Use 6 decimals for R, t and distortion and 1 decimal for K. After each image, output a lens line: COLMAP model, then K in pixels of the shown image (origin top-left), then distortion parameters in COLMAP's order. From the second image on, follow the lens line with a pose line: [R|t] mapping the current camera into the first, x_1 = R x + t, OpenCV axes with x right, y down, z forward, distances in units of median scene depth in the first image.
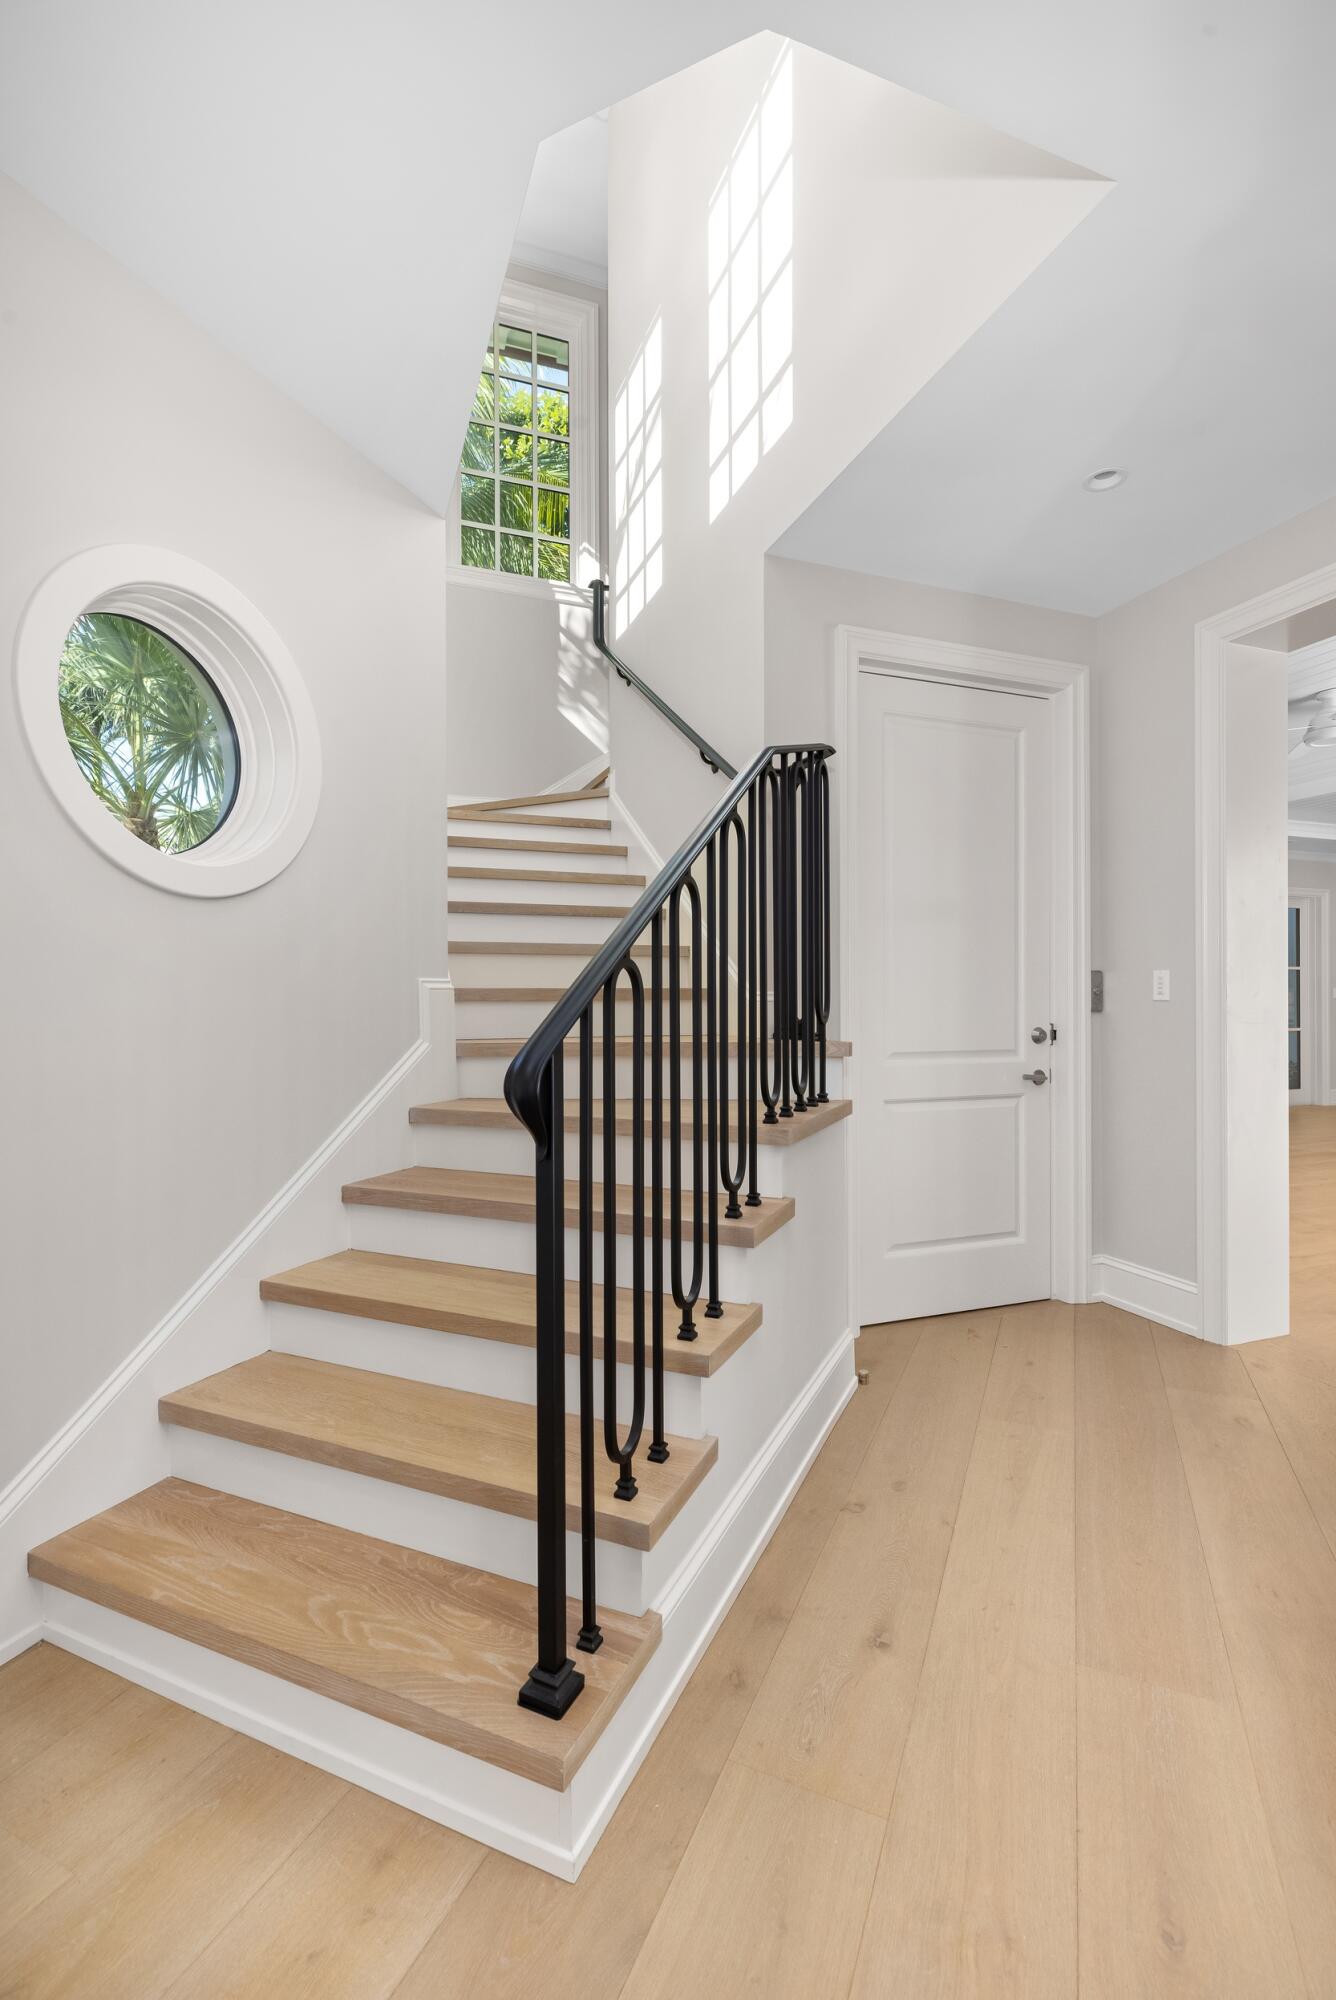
lens RADIAL K [[898.3, 0, 668.0], [0, 898.3, 1000.0], [0, 0, 1]] dist [-0.020551, 0.000321]
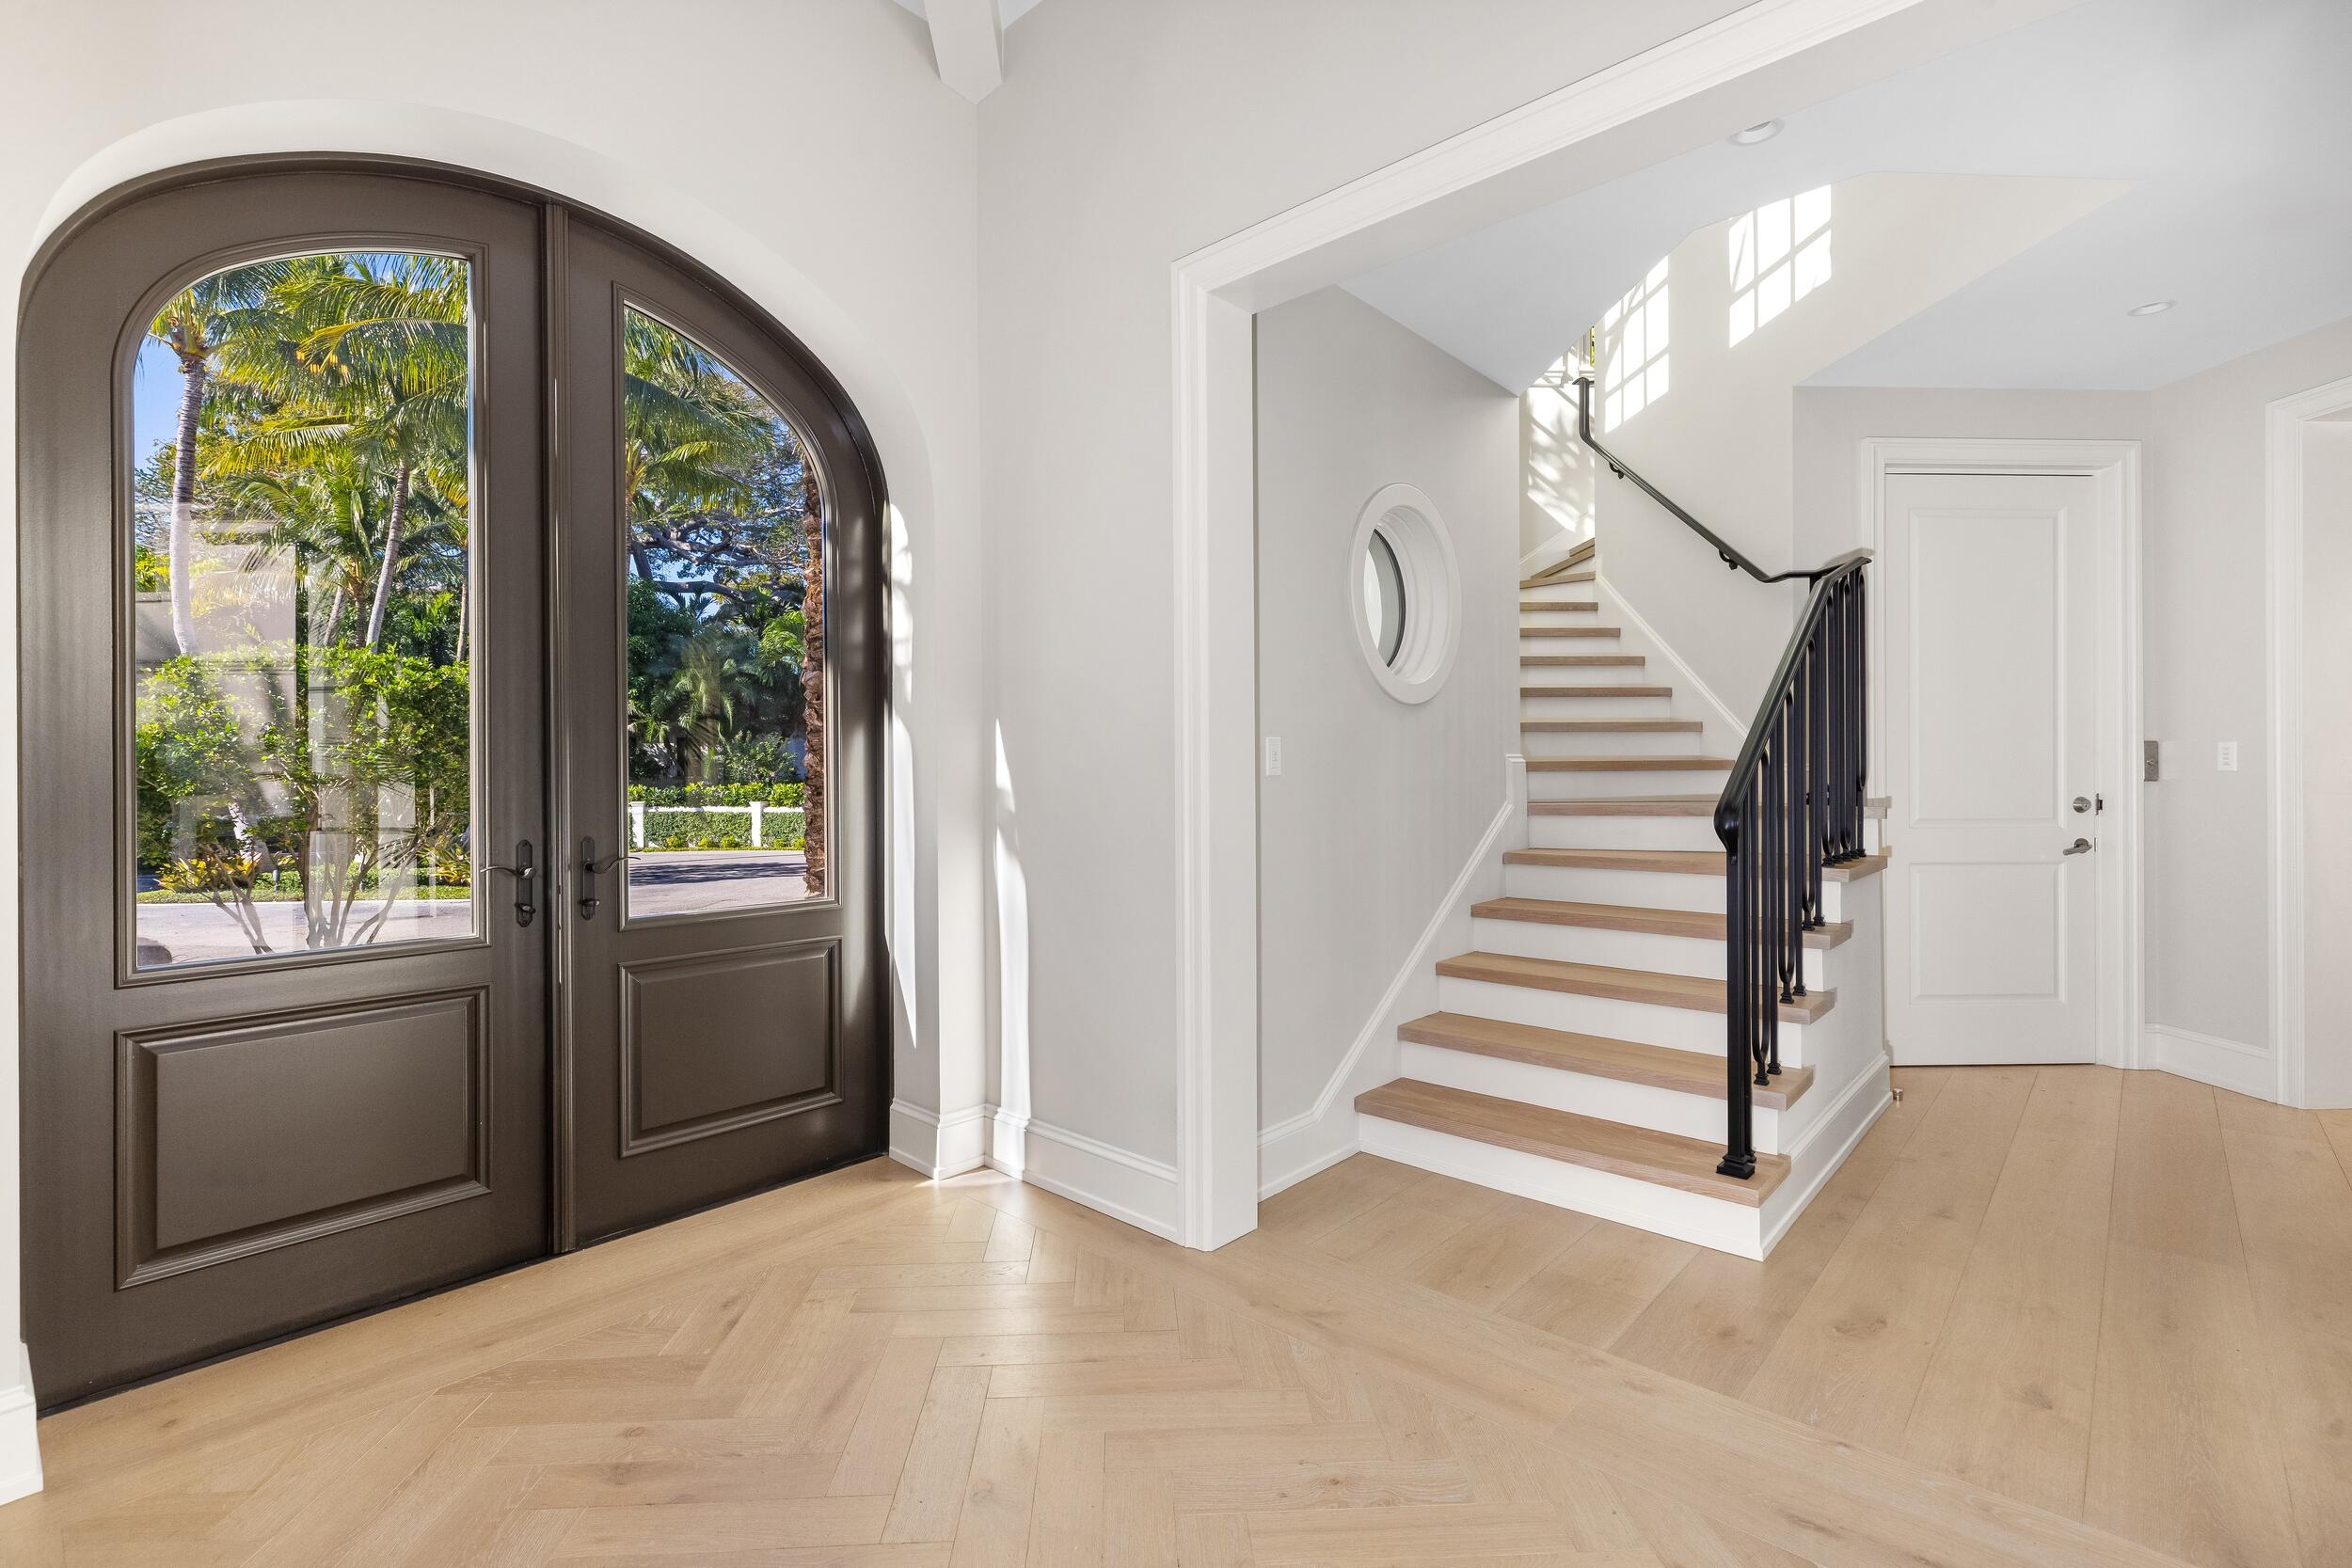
lens RADIAL K [[1074.4, 0, 1174.0], [0, 1074.4, 774.3], [0, 0, 1]] dist [0.001424, -0.005039]
pose [[0.950366, 0.000179, -0.311135, -0.205218], [0.001362, 0.999988, 0.004736, -0.003119], [0.311132, -0.004924, 0.950354, -0.526265]]
